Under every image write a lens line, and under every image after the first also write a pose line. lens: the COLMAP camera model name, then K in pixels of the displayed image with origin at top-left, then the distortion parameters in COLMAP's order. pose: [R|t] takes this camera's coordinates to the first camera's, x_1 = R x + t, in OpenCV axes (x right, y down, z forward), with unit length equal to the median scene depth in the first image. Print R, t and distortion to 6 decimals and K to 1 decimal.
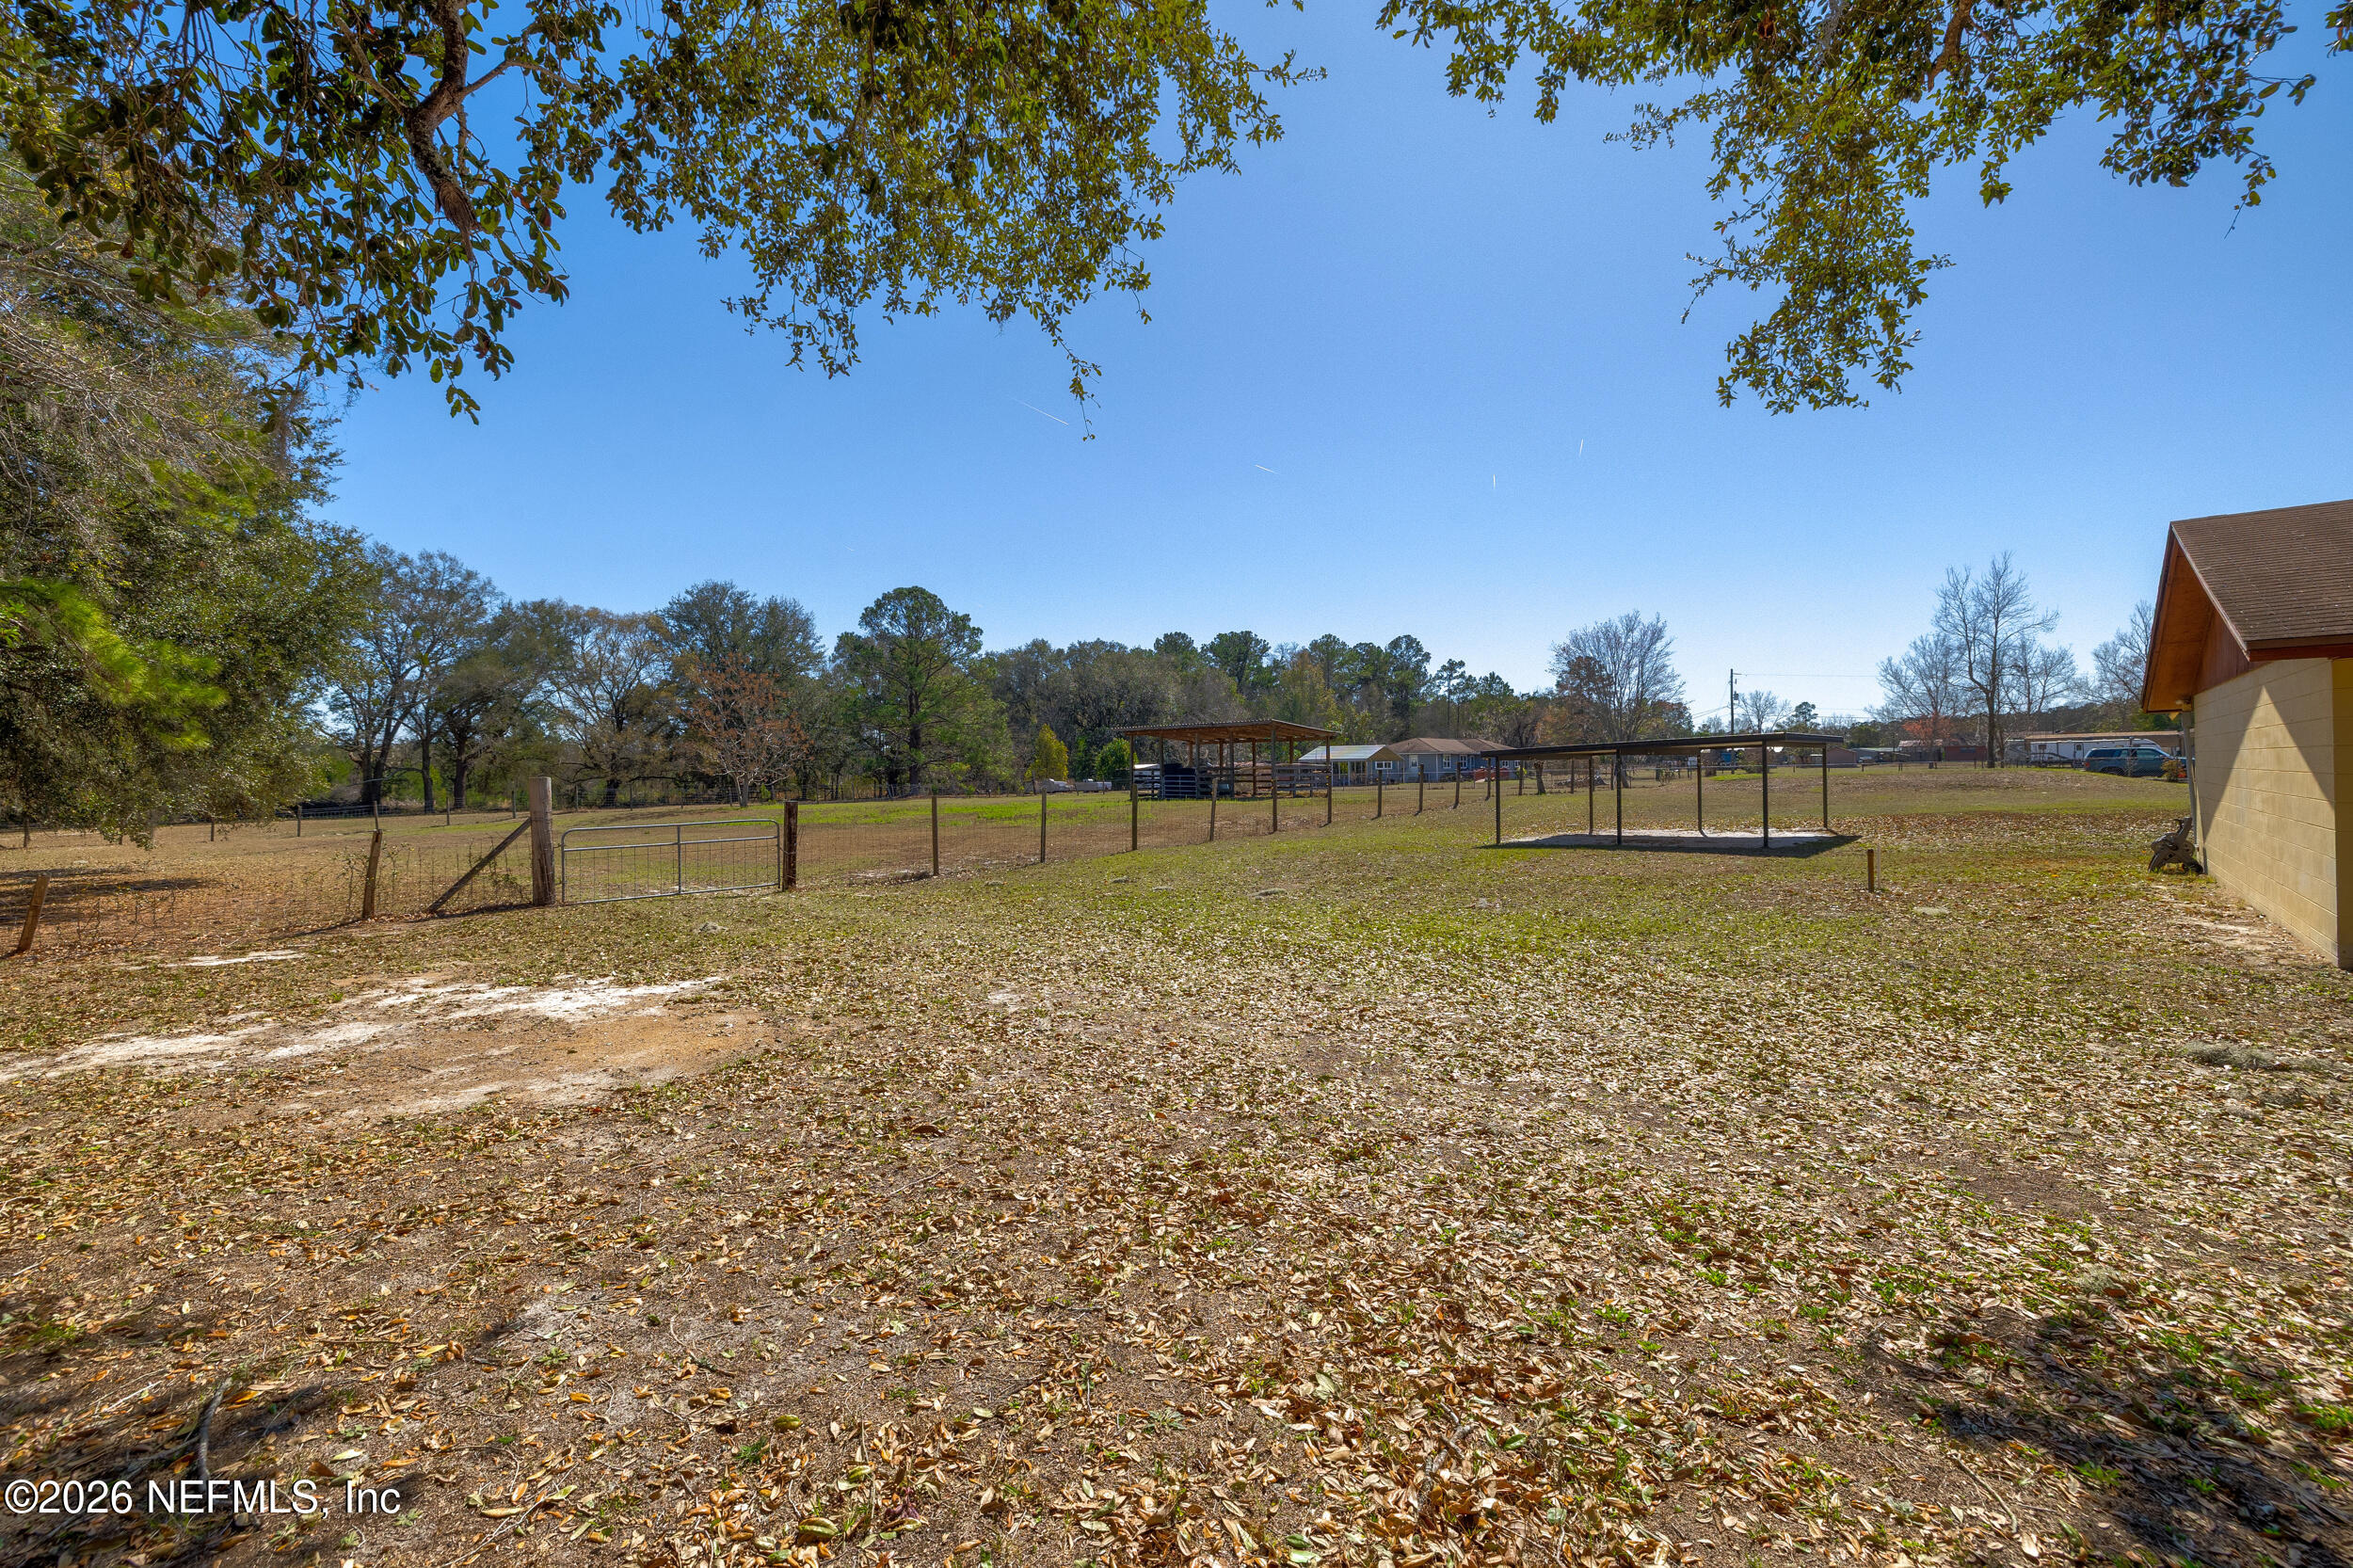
lens RADIAL K [[977.6, 0, 1170.9], [0, 977.6, 766.8], [0, 0, 1]] dist [-0.001012, -0.000087]
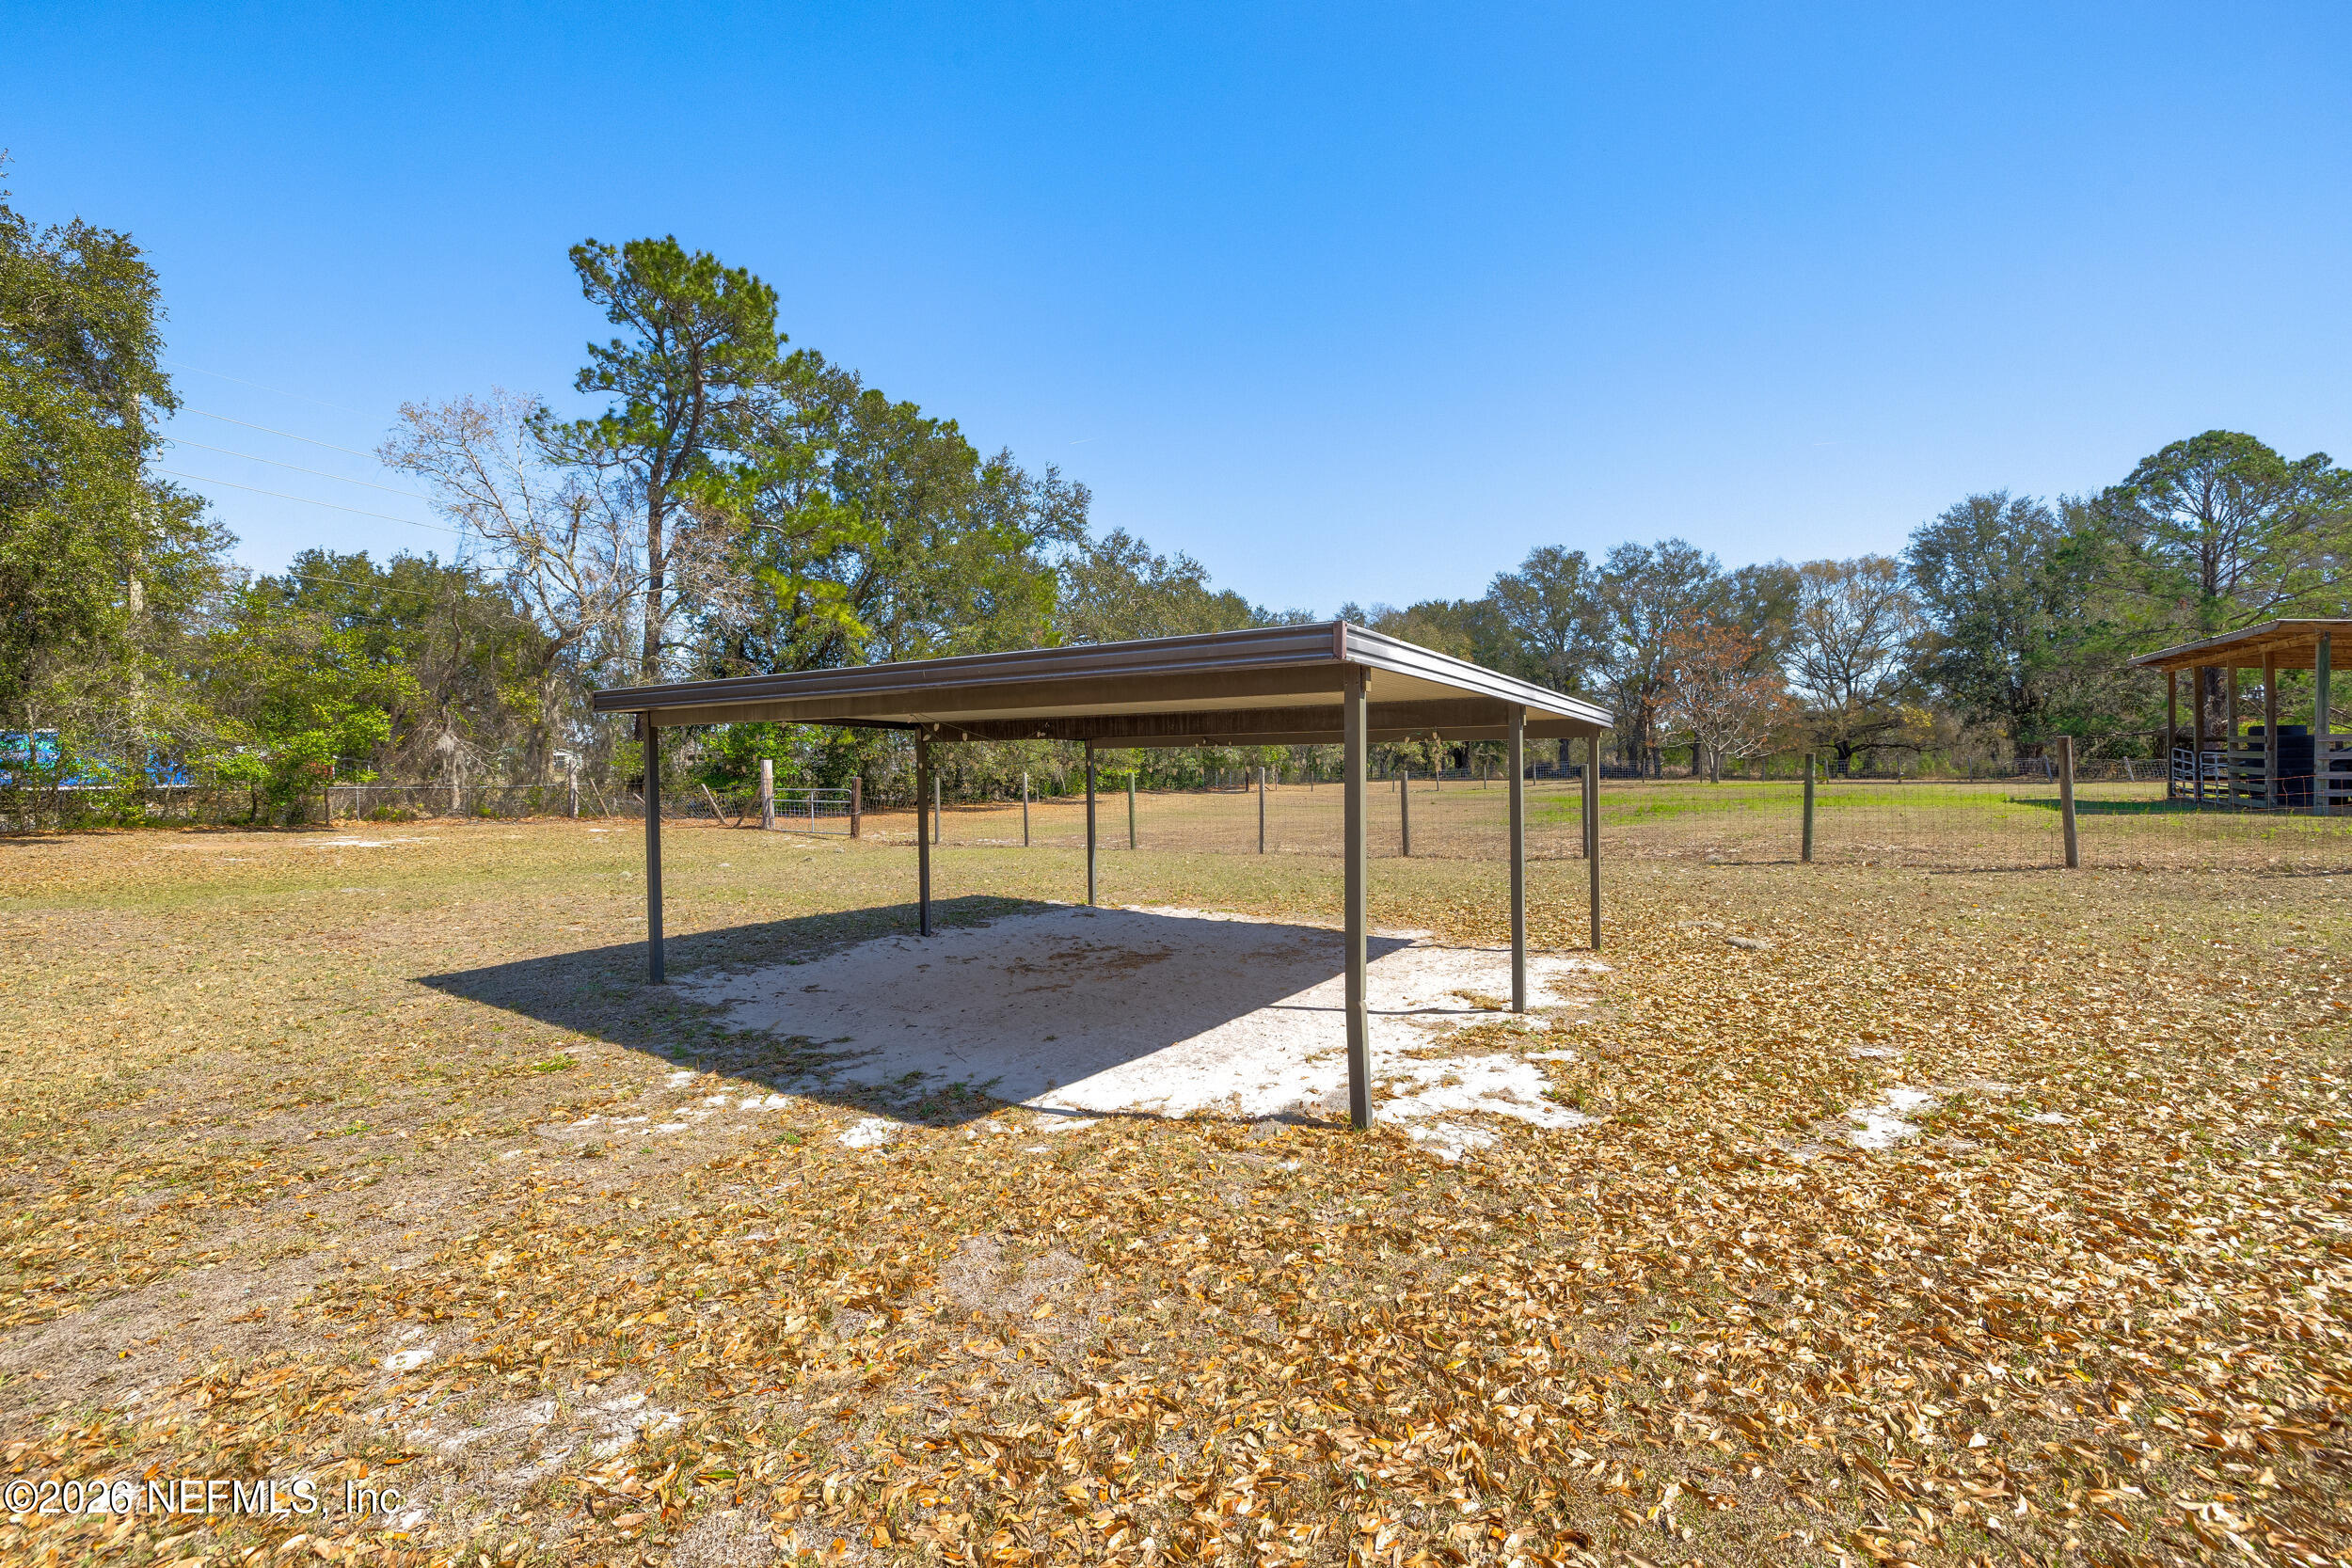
lens RADIAL K [[977.1, 0, 1167.6], [0, 977.1, 770.6], [0, 0, 1]] dist [-0.001012, -0.000087]
pose [[0.159841, 0.026273, -0.986793, 0.234271], [0.016405, 0.999437, 0.029267, -0.002287], [0.987006, -0.020866, 0.159320, 0.254459]]
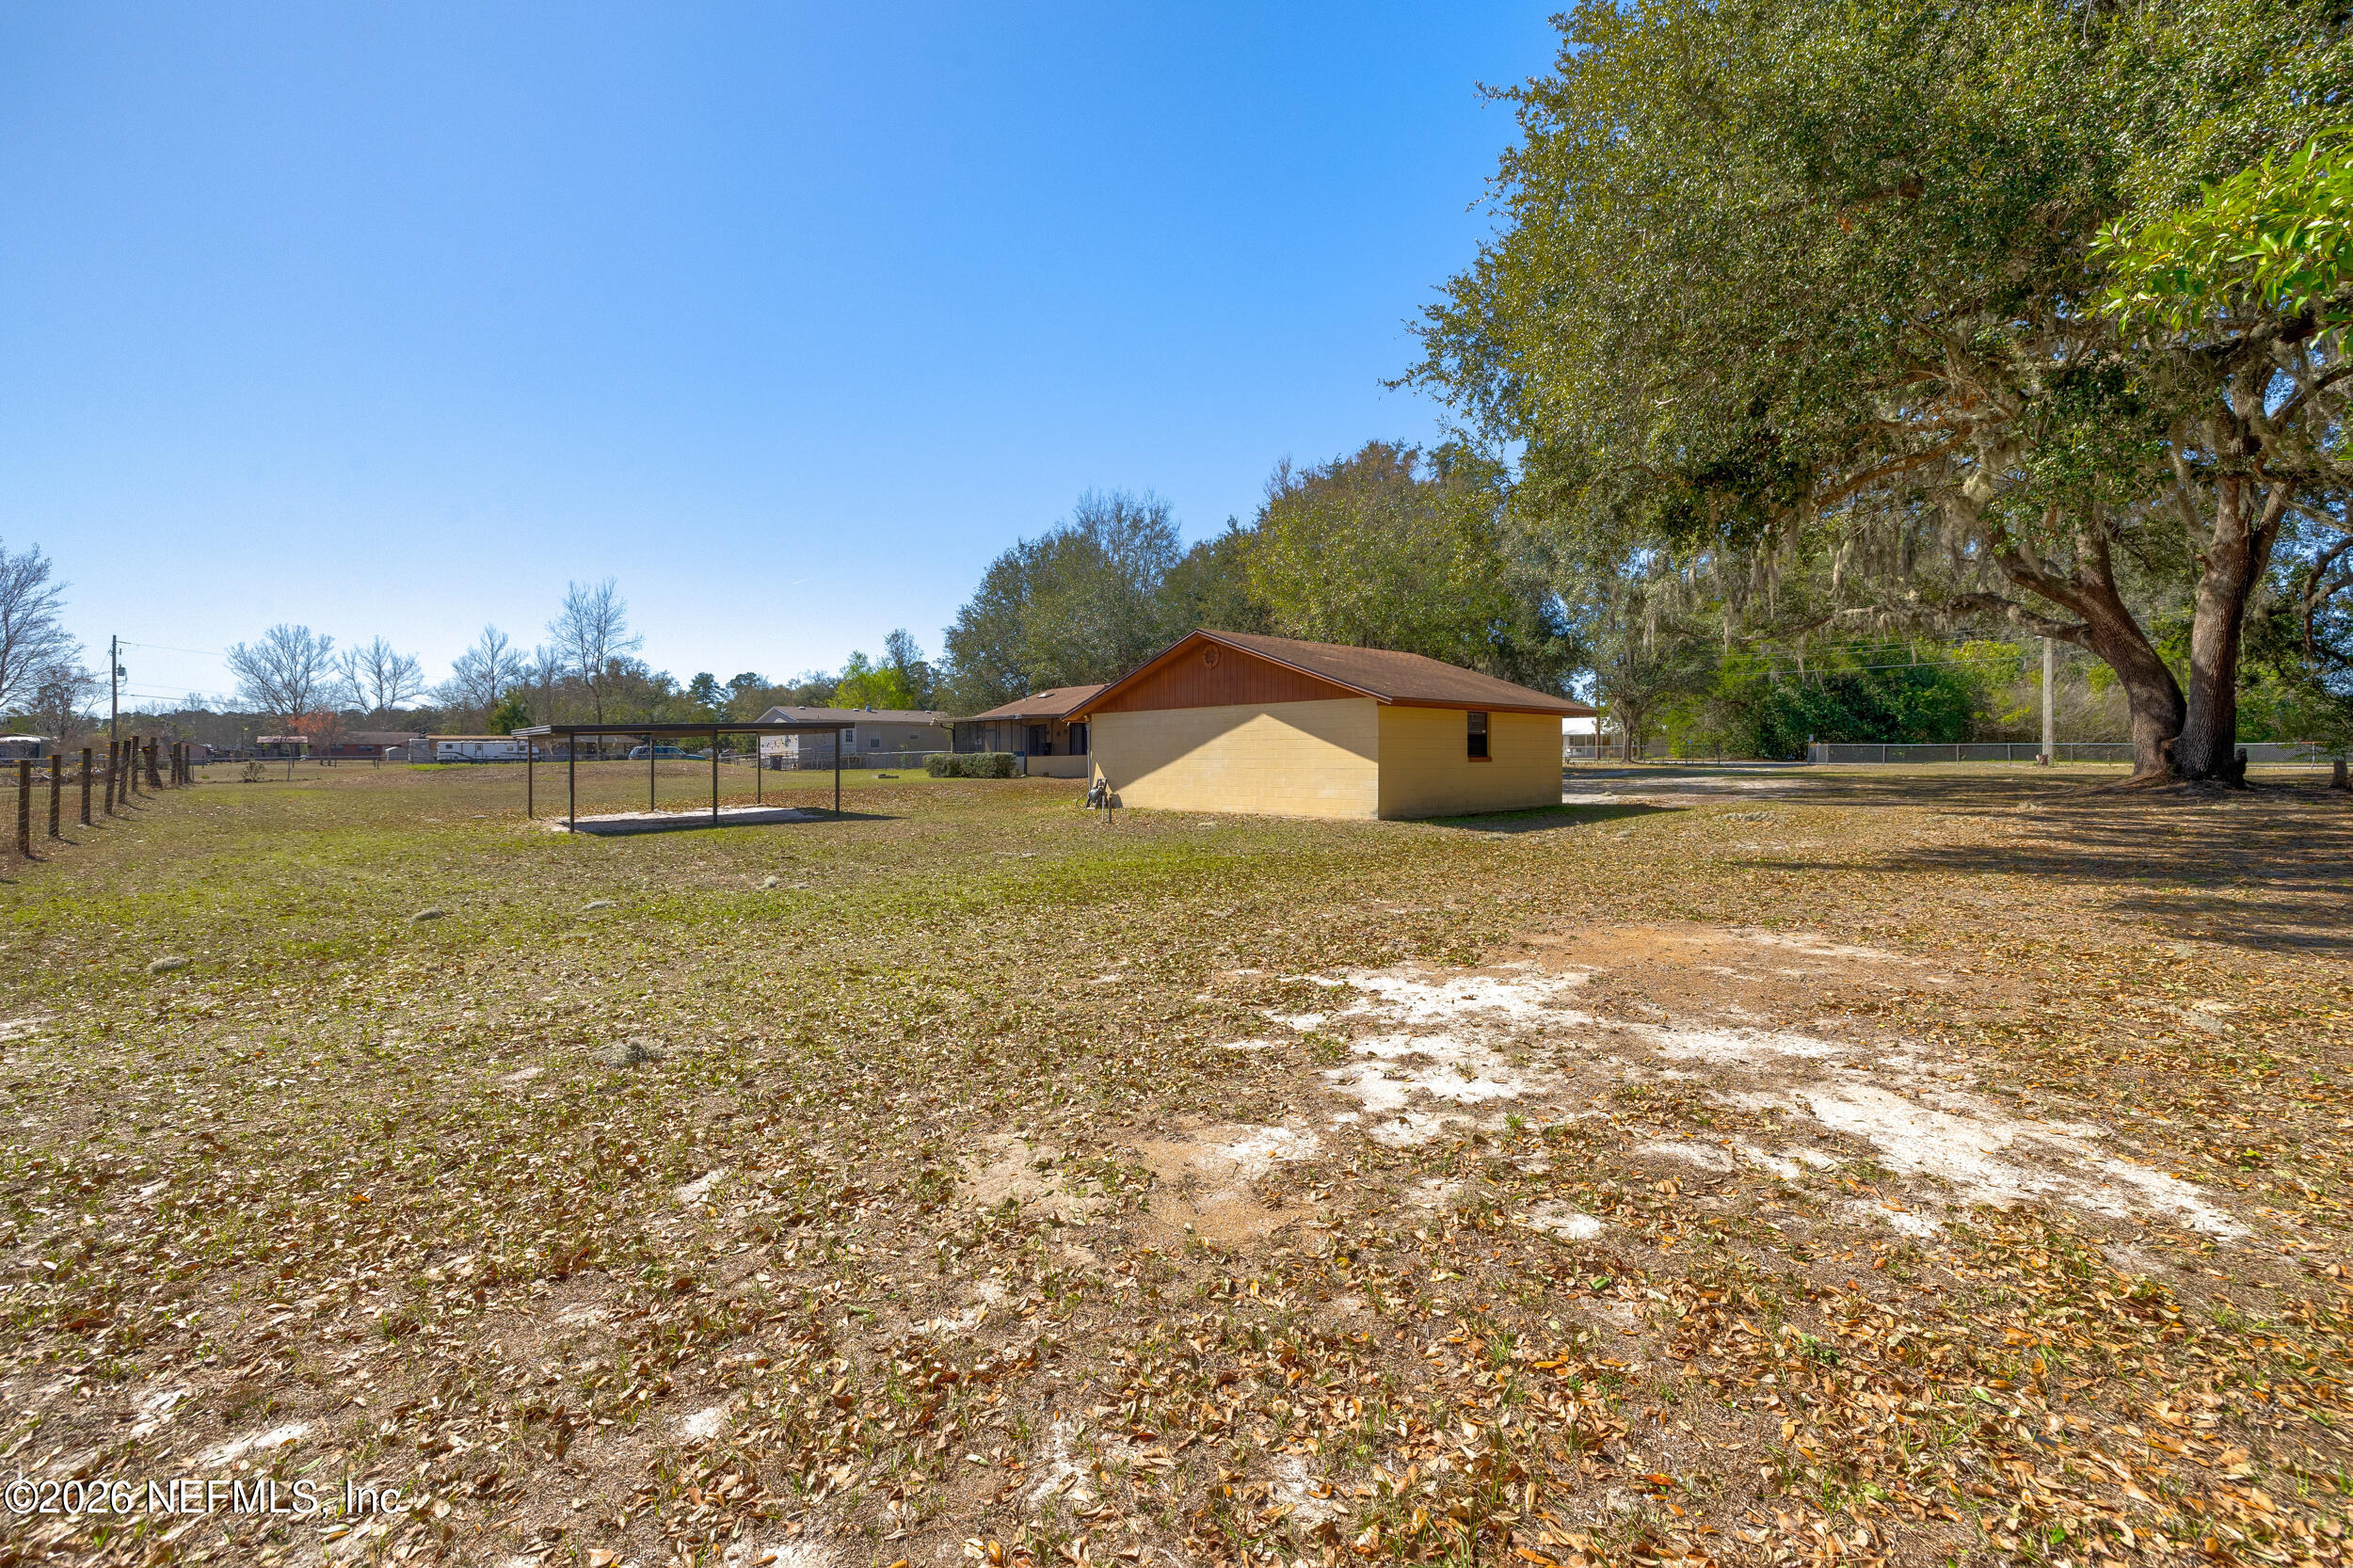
lens RADIAL K [[977.6, 0, 1168.0], [0, 977.6, 760.6], [0, 0, 1]] dist [-0.001012, -0.000087]
pose [[0.112641, 0.011388, 0.993571, -0.123574], [-0.003889, 0.999932, -0.011020, 0.005466], [-0.993628, -0.002623, 0.112677, 0.101461]]
